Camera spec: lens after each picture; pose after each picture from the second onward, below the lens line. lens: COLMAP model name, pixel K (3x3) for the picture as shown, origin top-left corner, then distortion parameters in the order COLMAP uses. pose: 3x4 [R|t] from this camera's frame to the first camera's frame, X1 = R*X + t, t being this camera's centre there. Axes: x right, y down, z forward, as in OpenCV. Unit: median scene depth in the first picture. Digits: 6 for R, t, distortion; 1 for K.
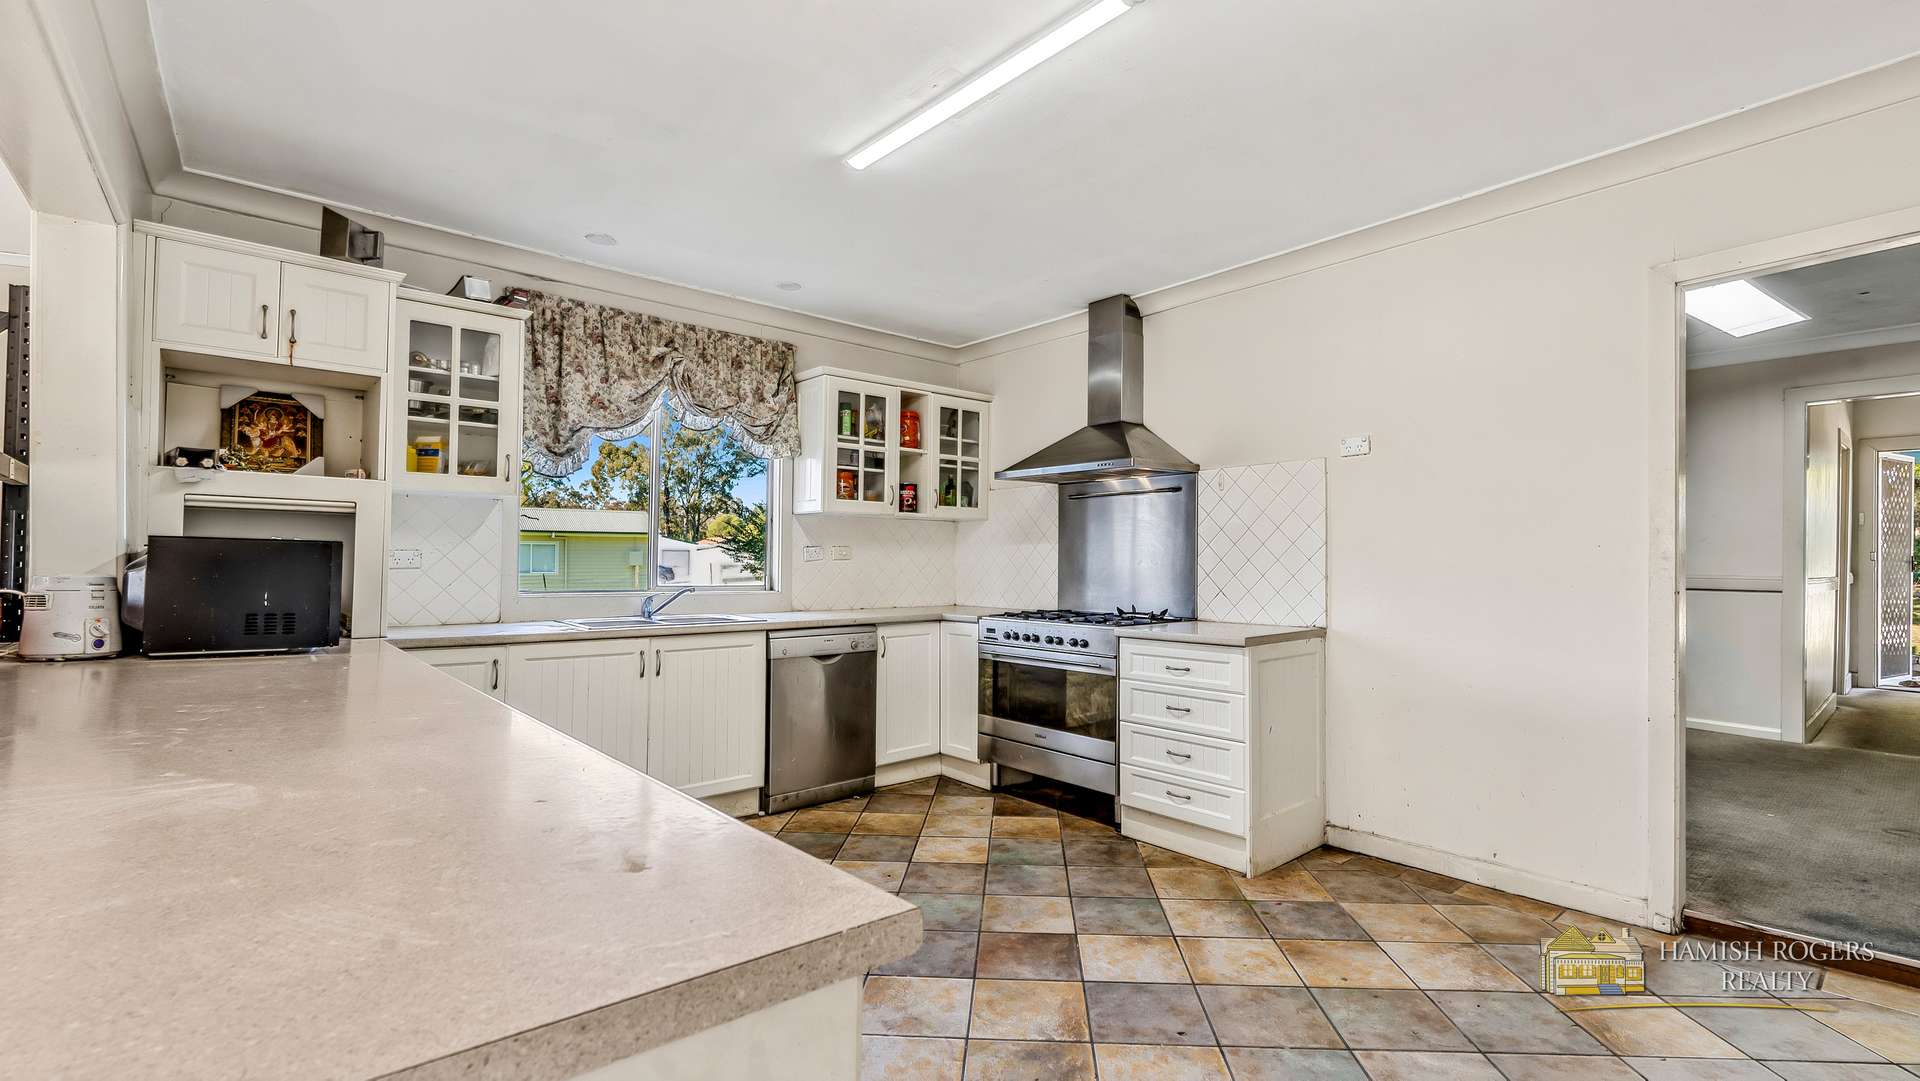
lens RADIAL K [[841.7, 0, 959.8], [0, 841.7, 551.0], [0, 0, 1]] dist [-0.005307, 0.000205]
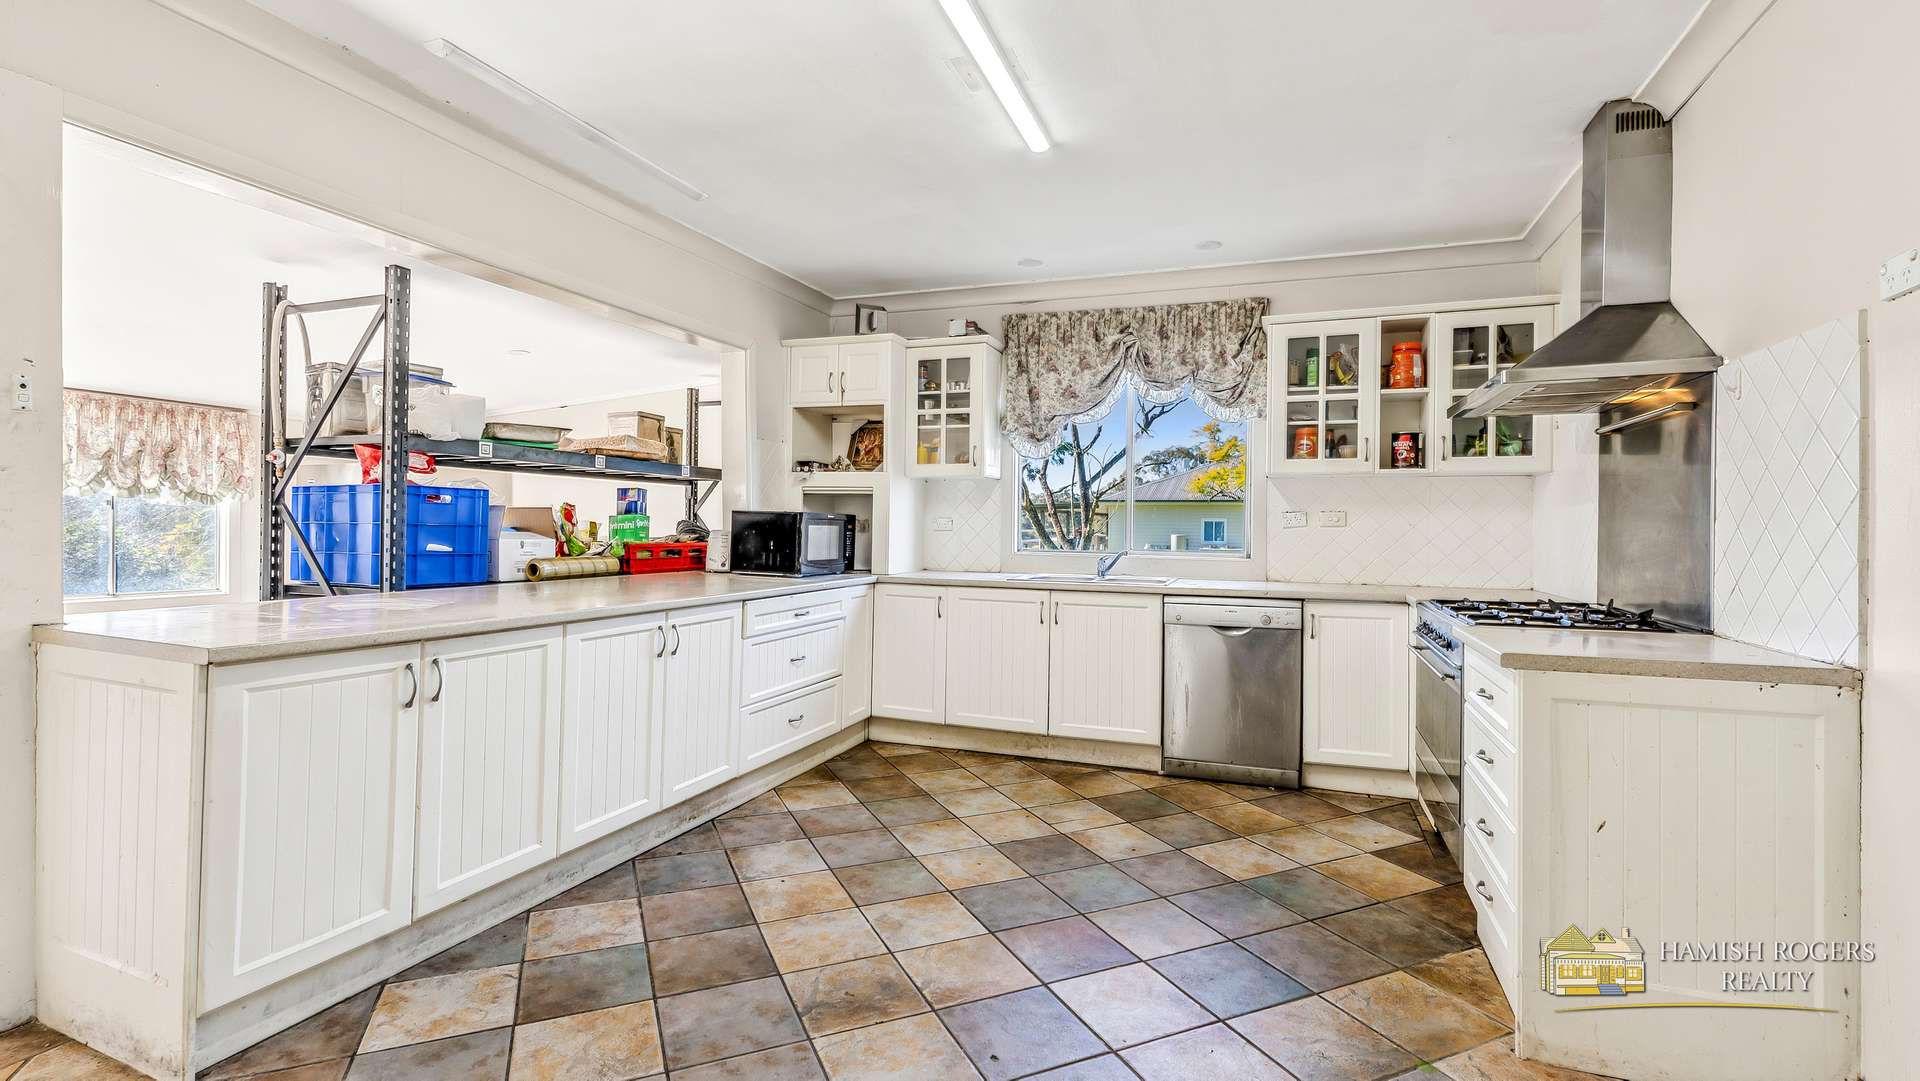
lens RADIAL K [[841.7, 0, 959.7], [0, 841.7, 528.2], [0, 0, 1]] dist [-0.005307, 0.000205]
pose [[0.475504, 0.004663, -0.879701, 0.528555], [0.002004, 0.999978, 0.006383, 0.006560], [0.879711, -0.004798, 0.475484, 0.286322]]
